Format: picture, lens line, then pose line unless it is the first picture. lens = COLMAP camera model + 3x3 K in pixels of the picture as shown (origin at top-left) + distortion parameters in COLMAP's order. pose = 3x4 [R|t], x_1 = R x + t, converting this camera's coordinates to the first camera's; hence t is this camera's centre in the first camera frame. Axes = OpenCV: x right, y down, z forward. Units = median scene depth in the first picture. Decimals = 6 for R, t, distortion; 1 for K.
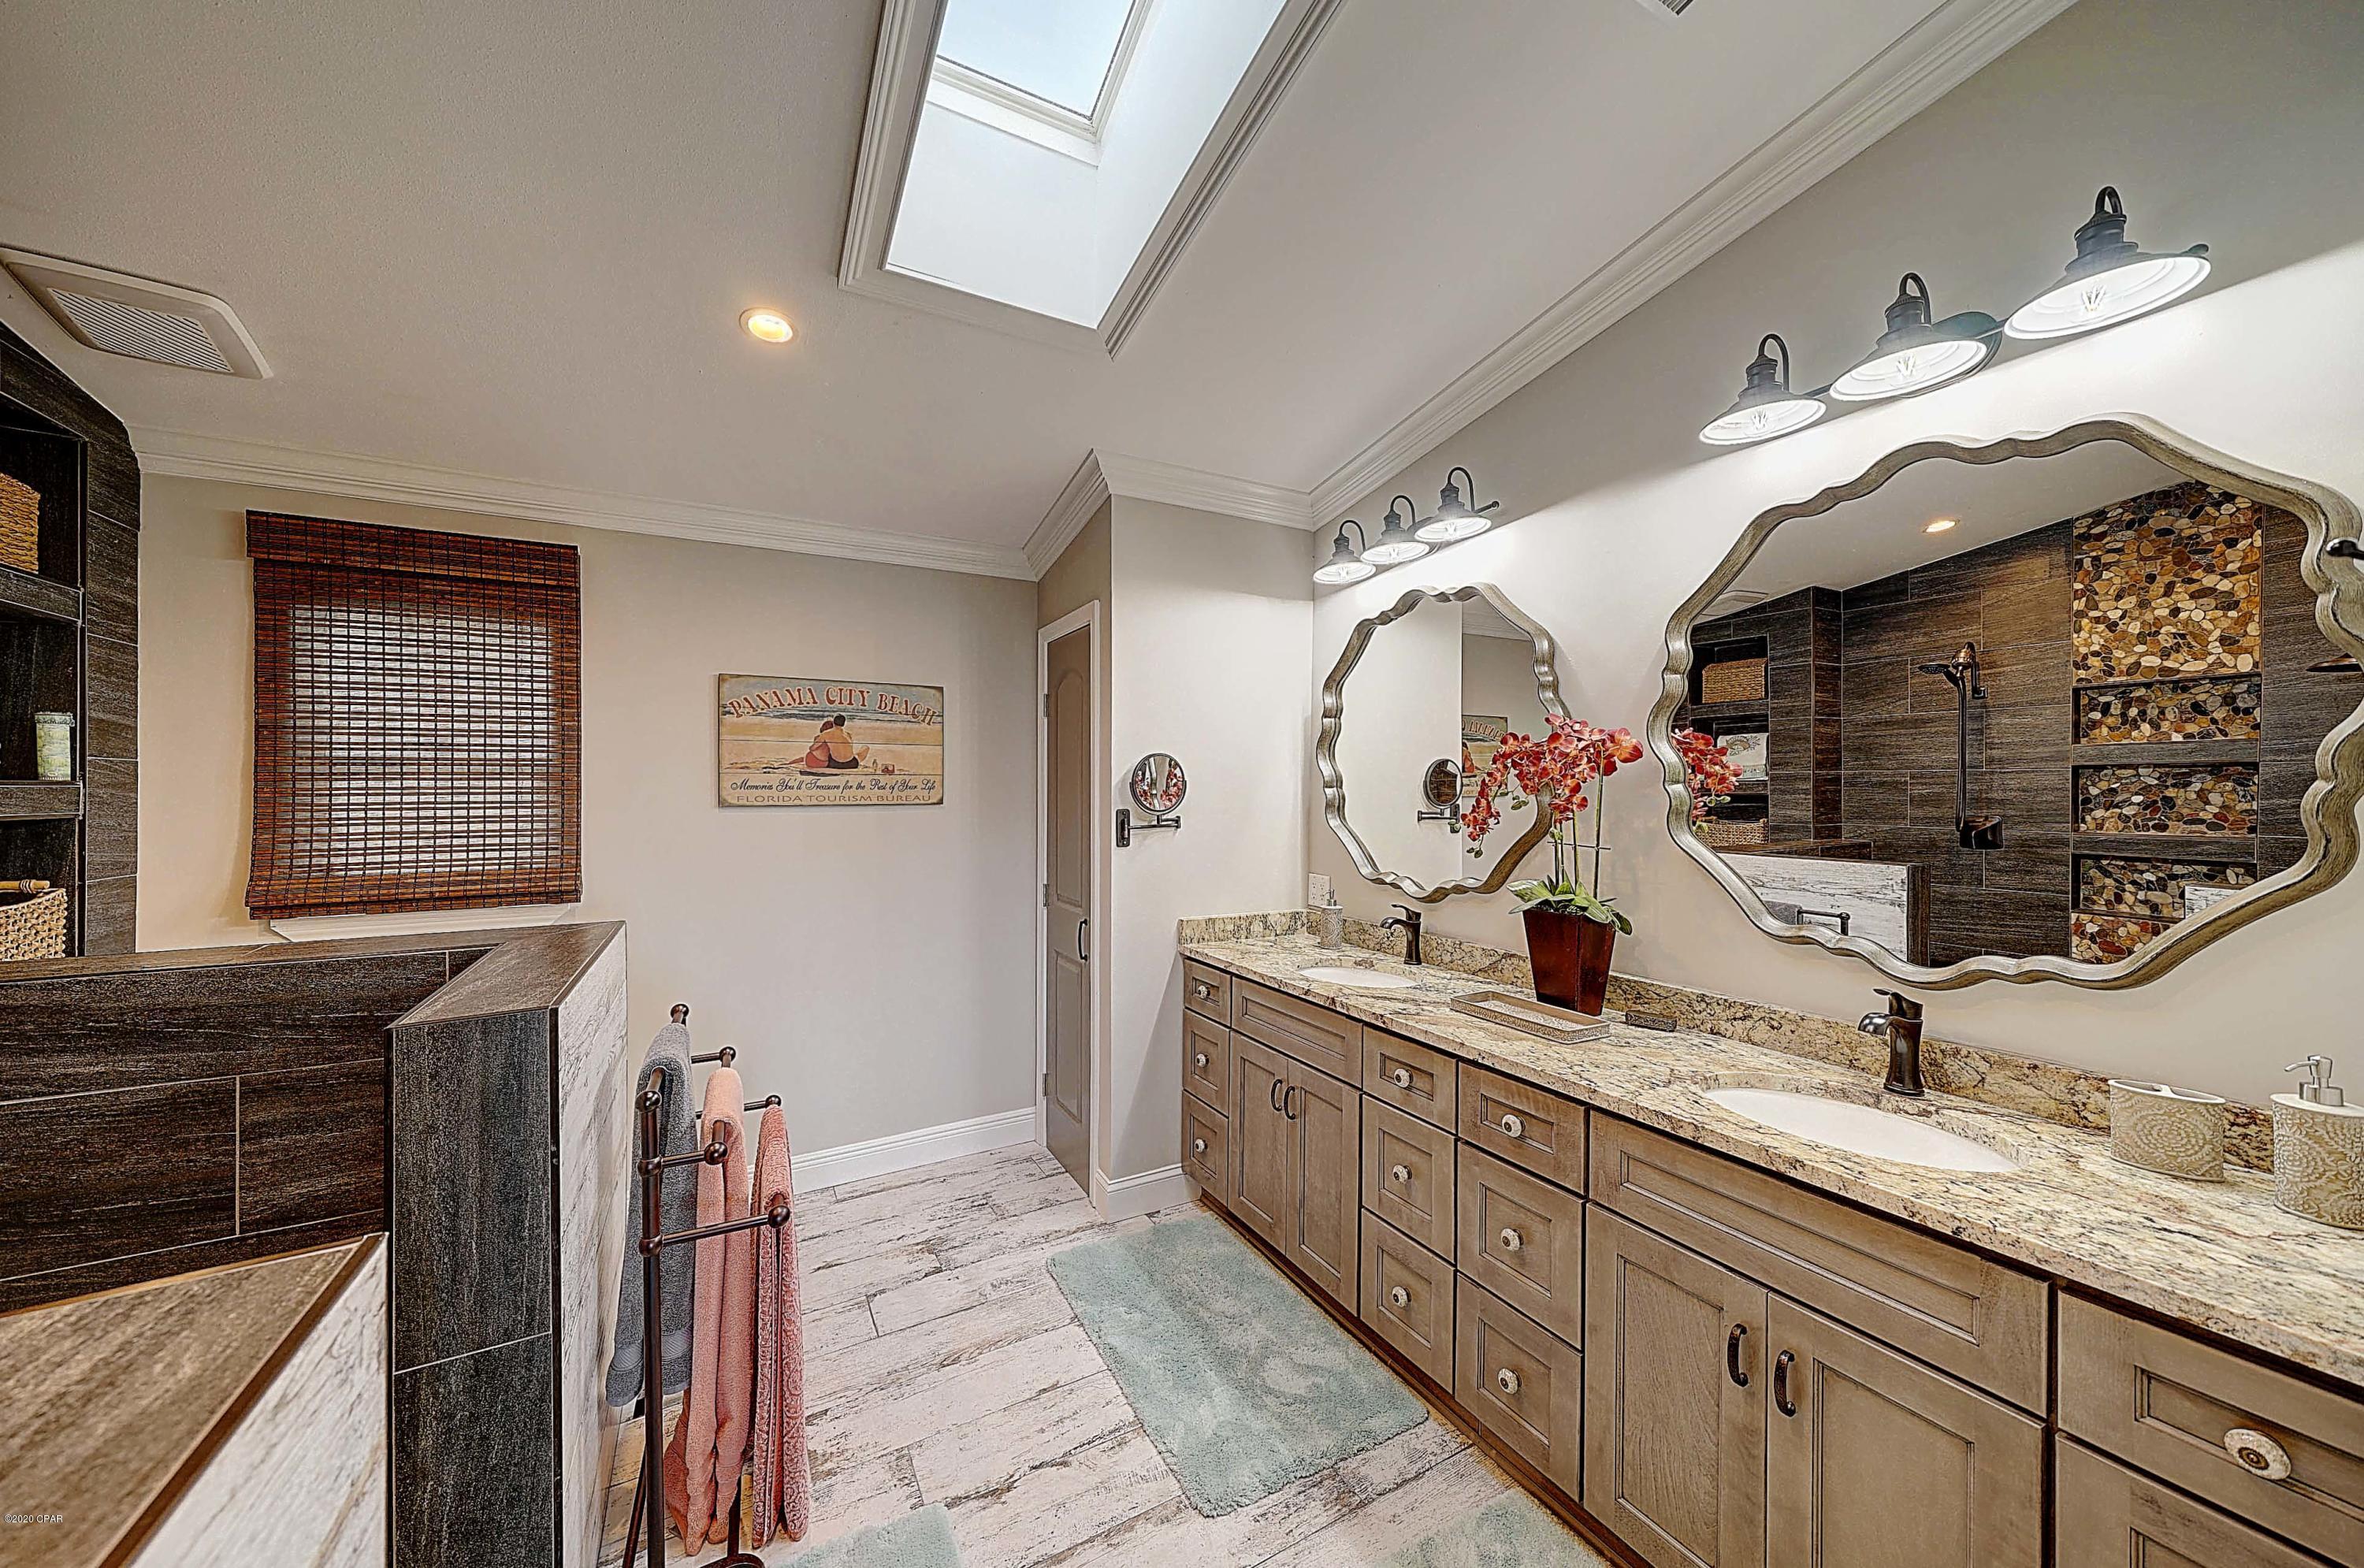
lens RADIAL K [[824.9, 0, 1184.5], [0, 824.9, 797.9], [0, 0, 1]] dist [0.000777, 0.000021]
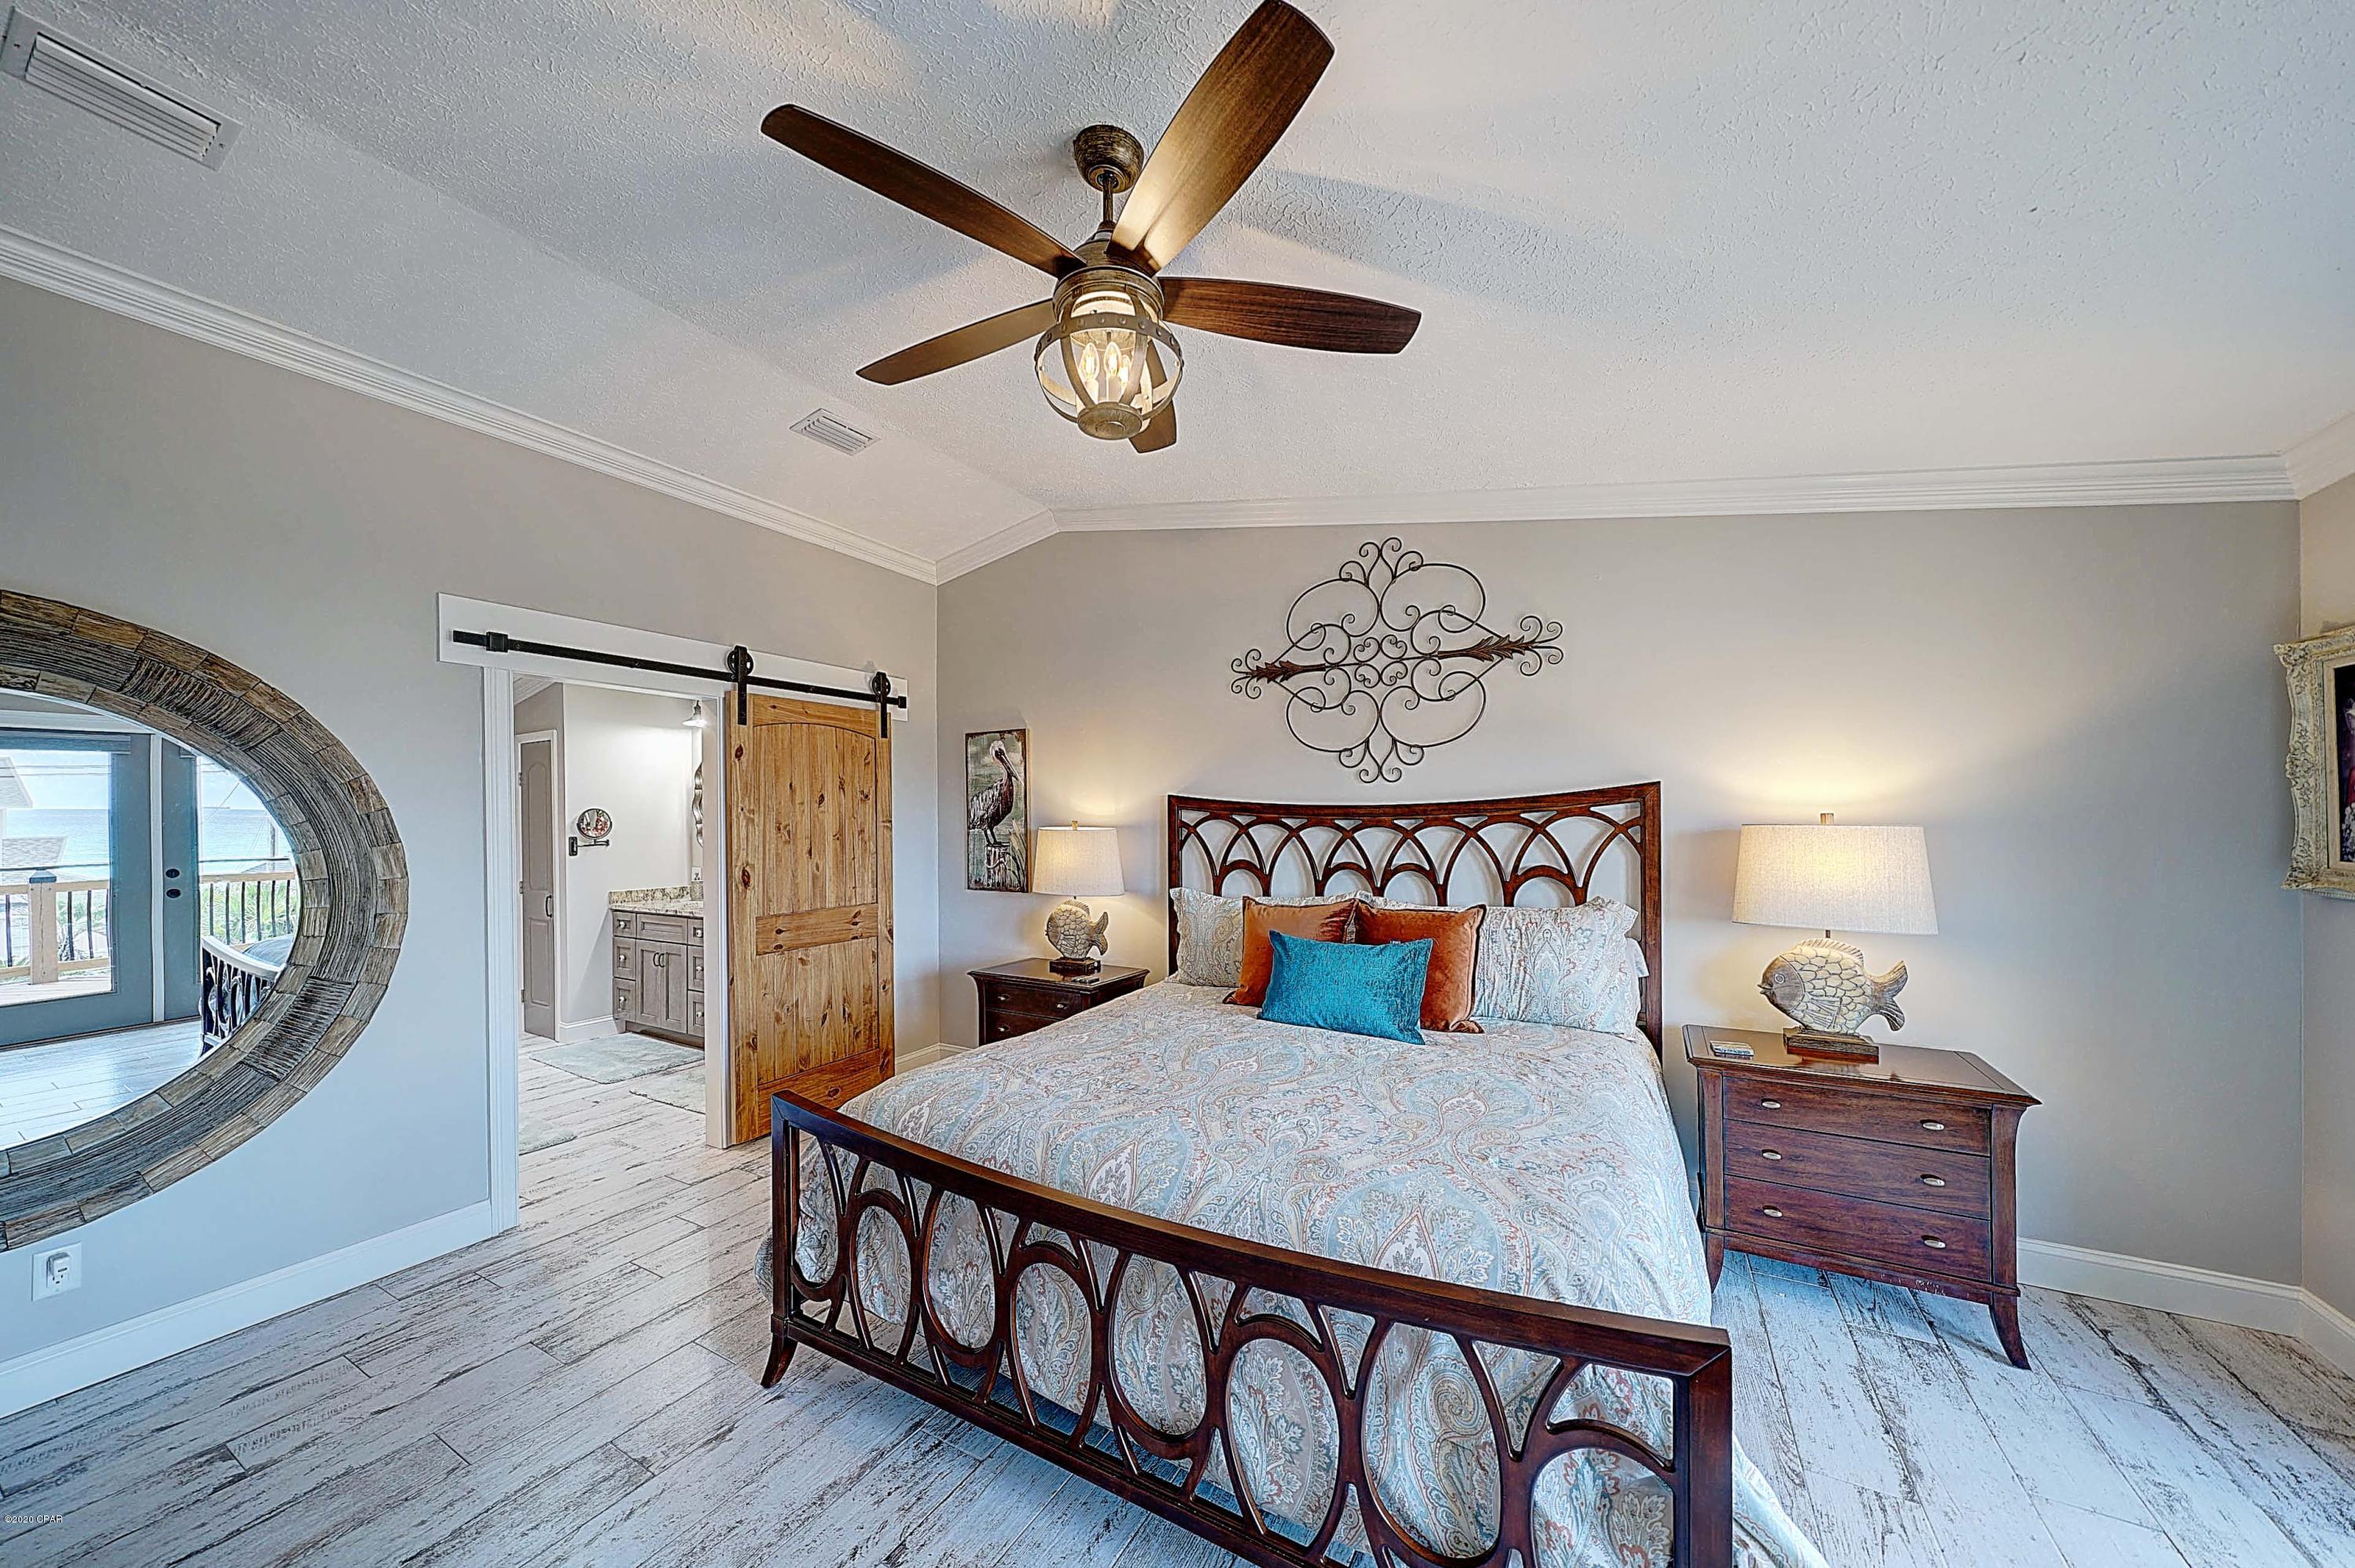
lens RADIAL K [[774.5, 0, 1141.3], [0, 774.5, 821.8], [0, 0, 1]] dist [0.001679, 0.000038]
pose [[0.858360, -0.012485, 0.512895, 0.140982], [0.012270, 0.999917, 0.003806, -0.012010], [-0.512900, 0.003026, 0.858443, -1.284095]]
